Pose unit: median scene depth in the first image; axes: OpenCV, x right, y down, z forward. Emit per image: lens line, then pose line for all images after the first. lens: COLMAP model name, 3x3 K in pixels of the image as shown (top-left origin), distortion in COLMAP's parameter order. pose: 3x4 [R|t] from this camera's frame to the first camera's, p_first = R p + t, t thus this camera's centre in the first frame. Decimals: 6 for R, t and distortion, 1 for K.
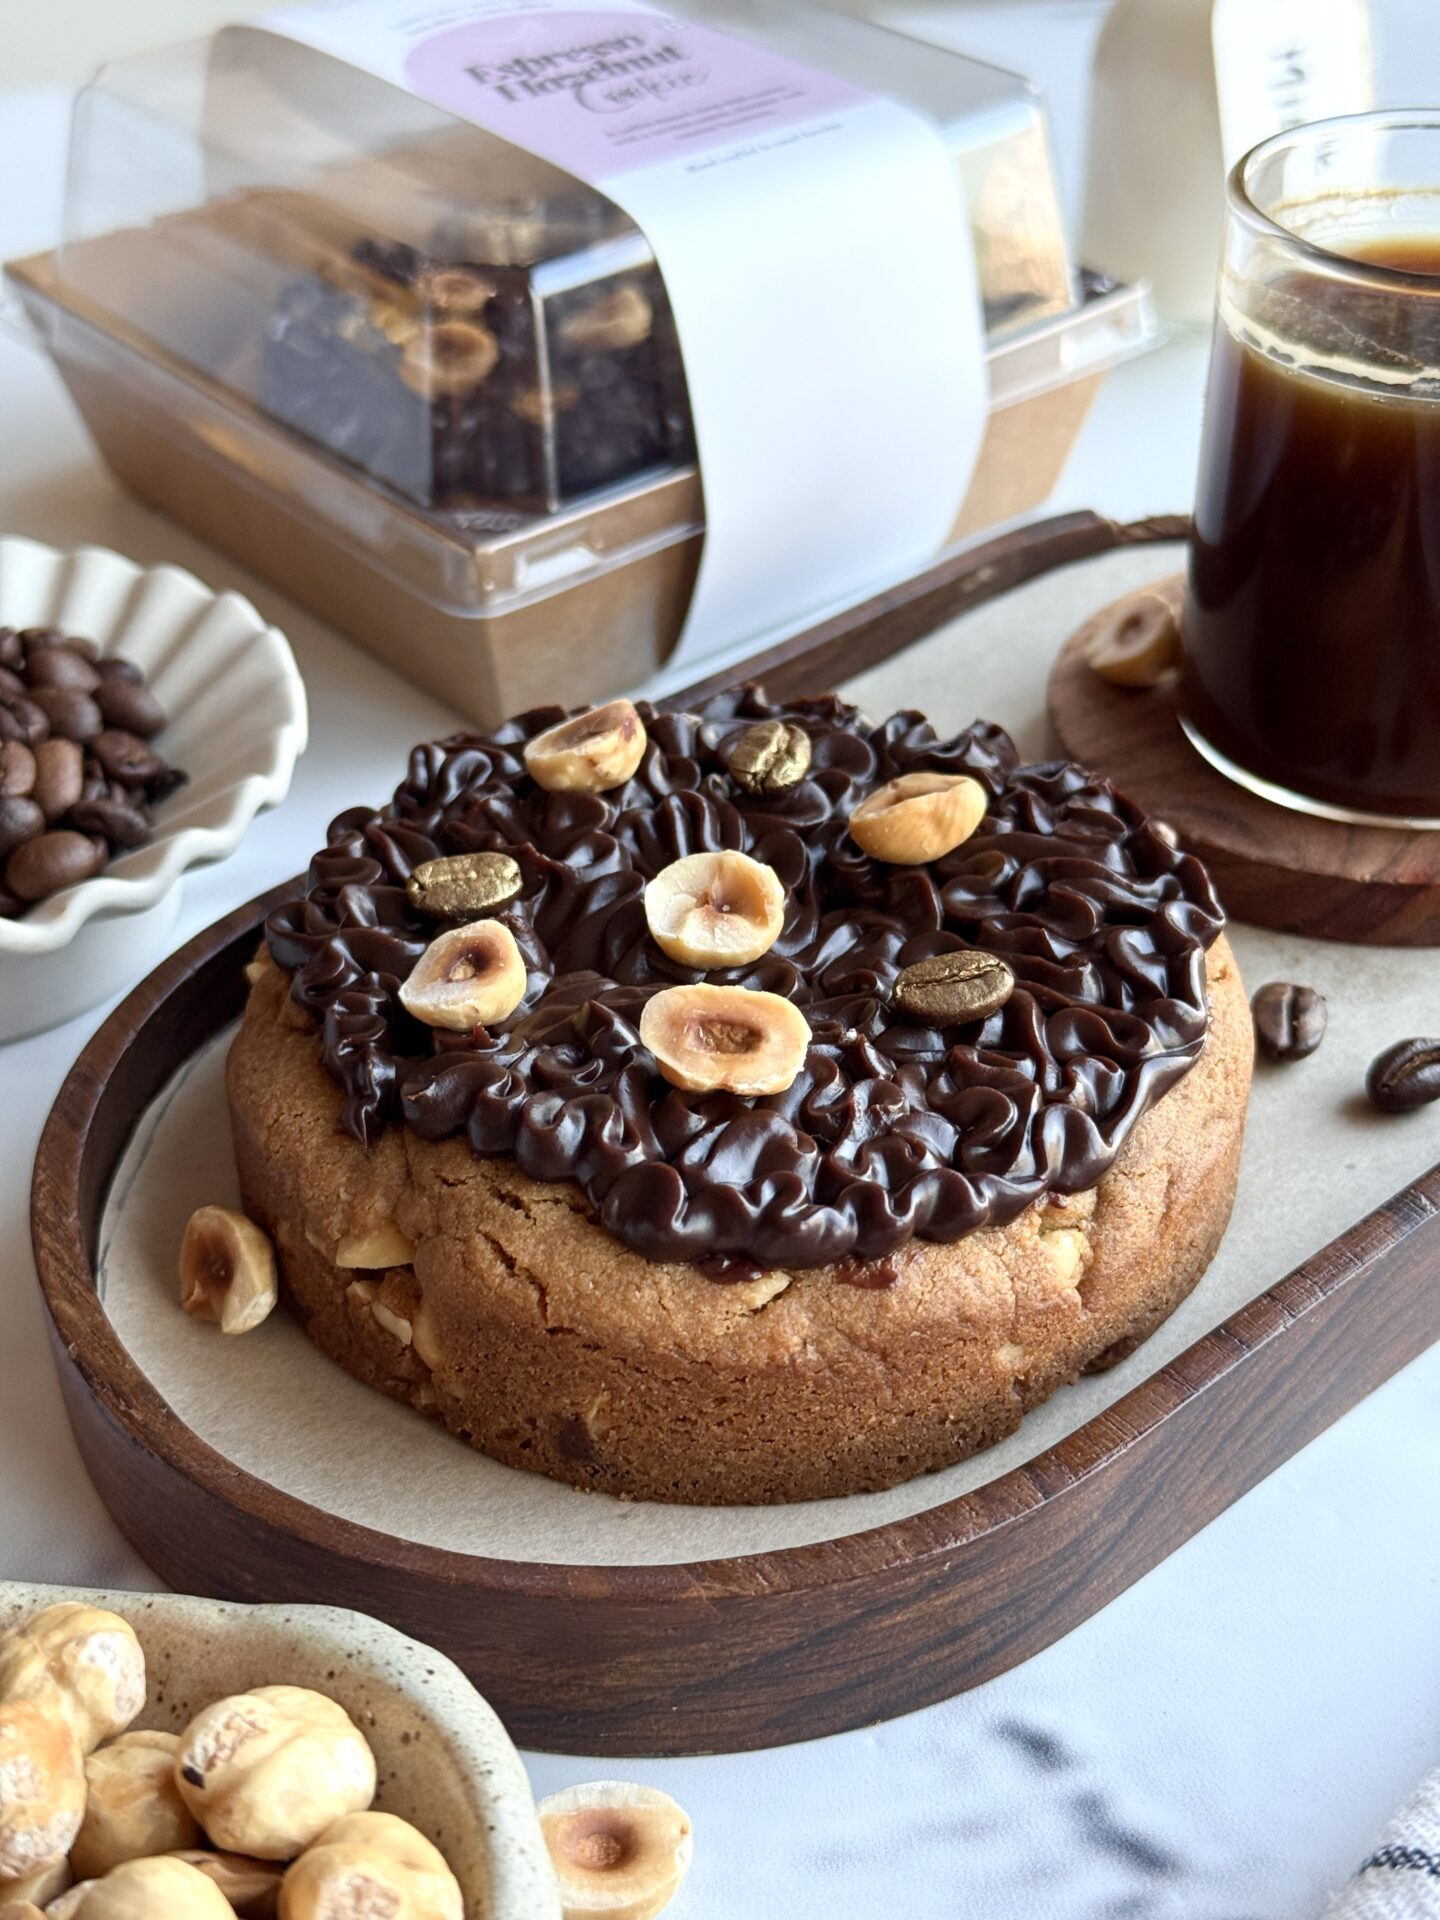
lens RADIAL K [[3252.2, 0, 720.0], [0, 3252.2, 960.0], [0, 0, 1]] dist [0.029742, 0.003193]
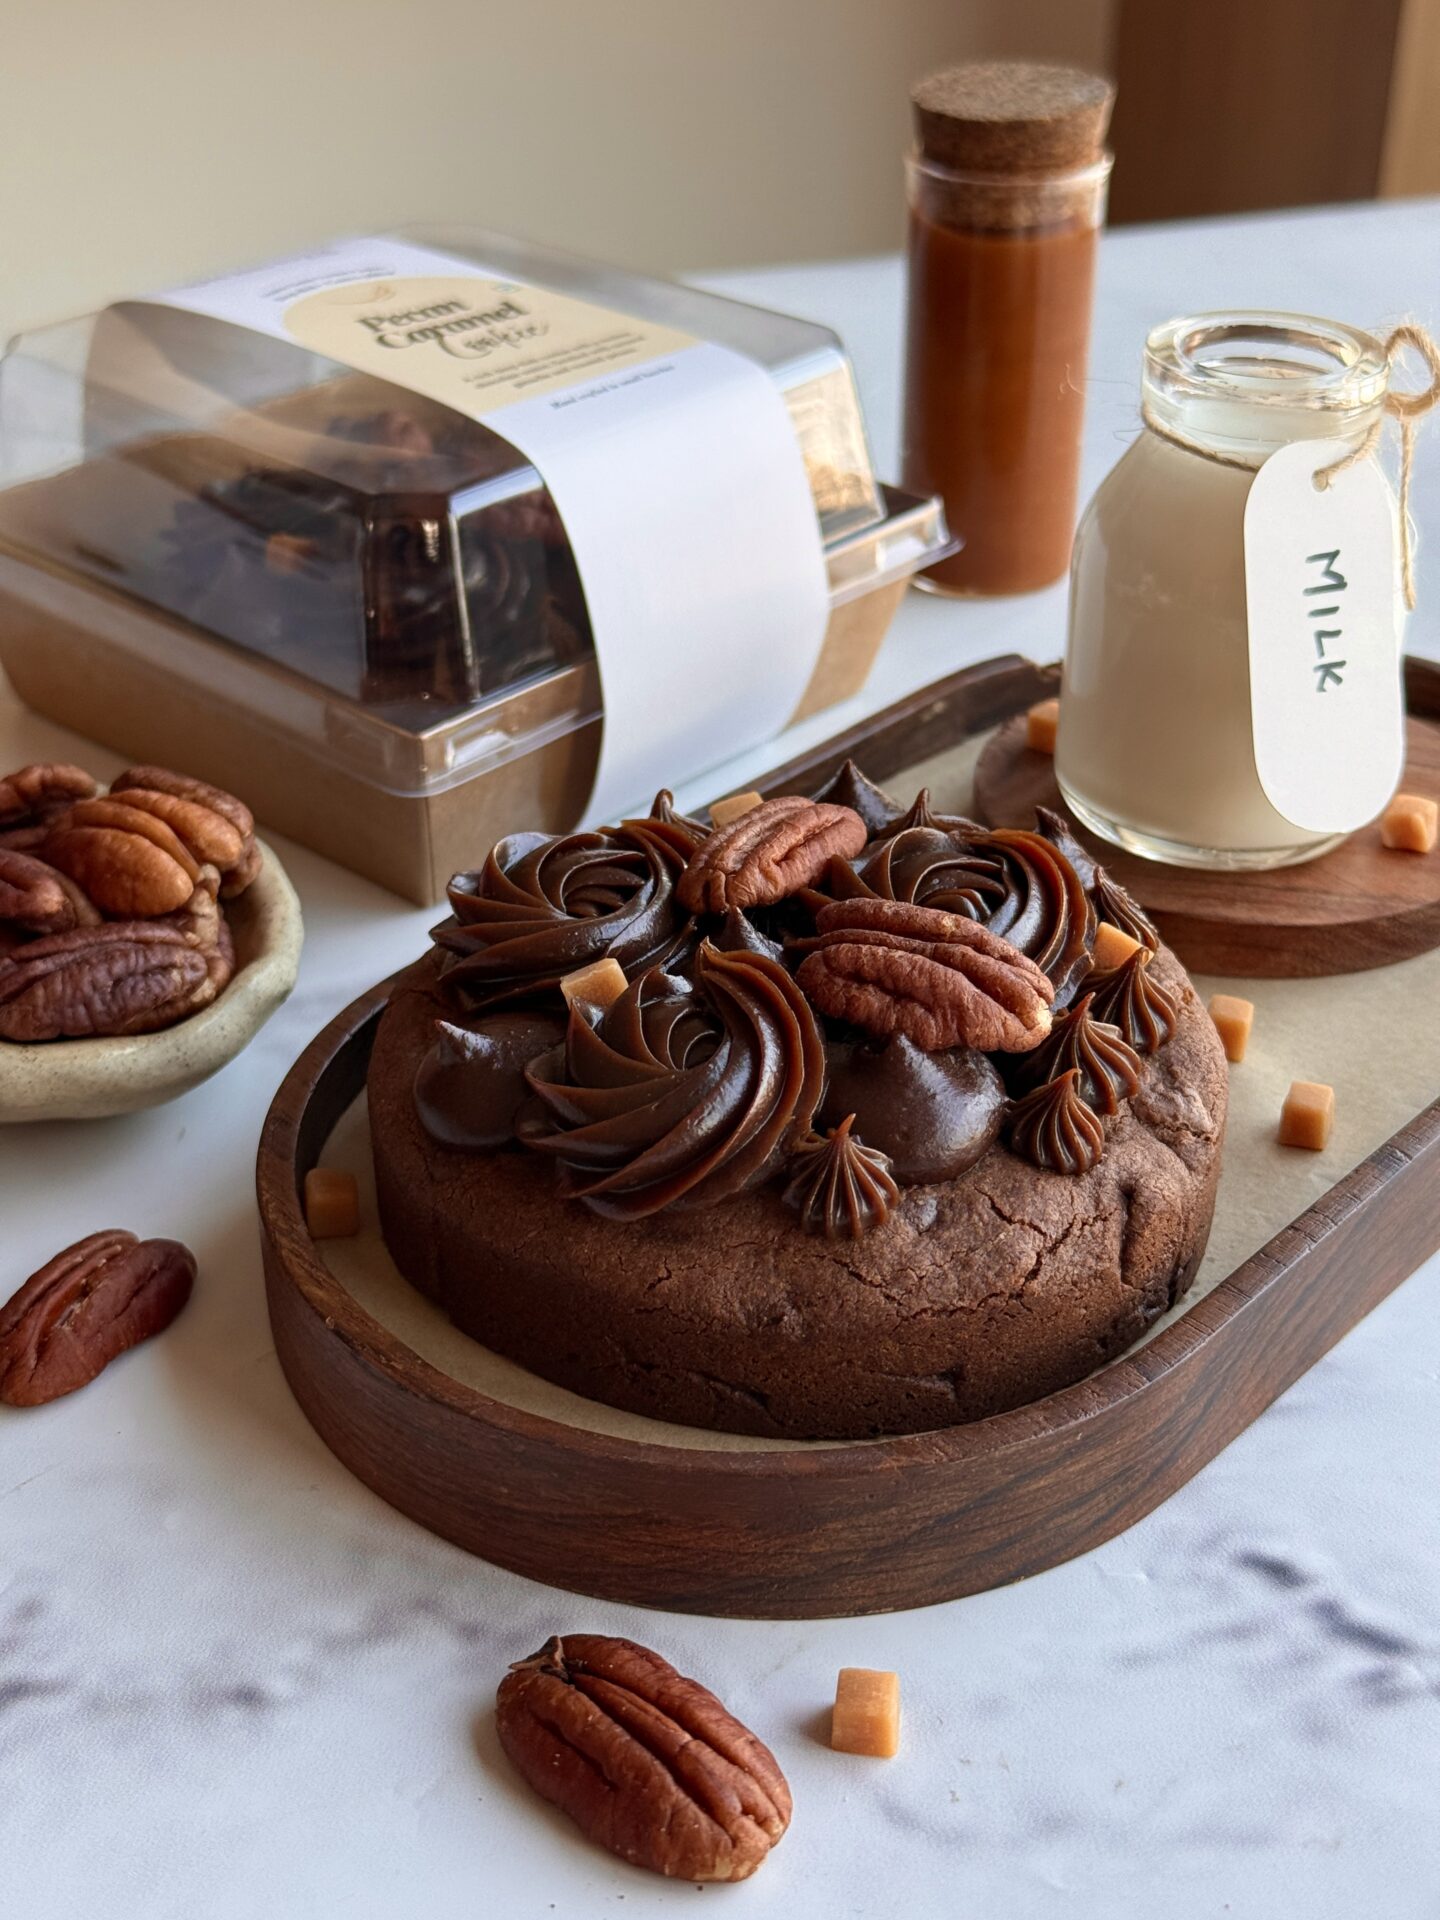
lens RADIAL K [[3252.2, 0, 720.0], [0, 3252.2, 960.0], [0, 0, 1]] dist [0.029742, 0.003193]
pose [[0.993281, -0.046561, 0.105946, -0.179536], [0.055483, 0.995014, -0.082882, 0.095826], [-0.101559, 0.088204, 0.990912, -0.218157]]
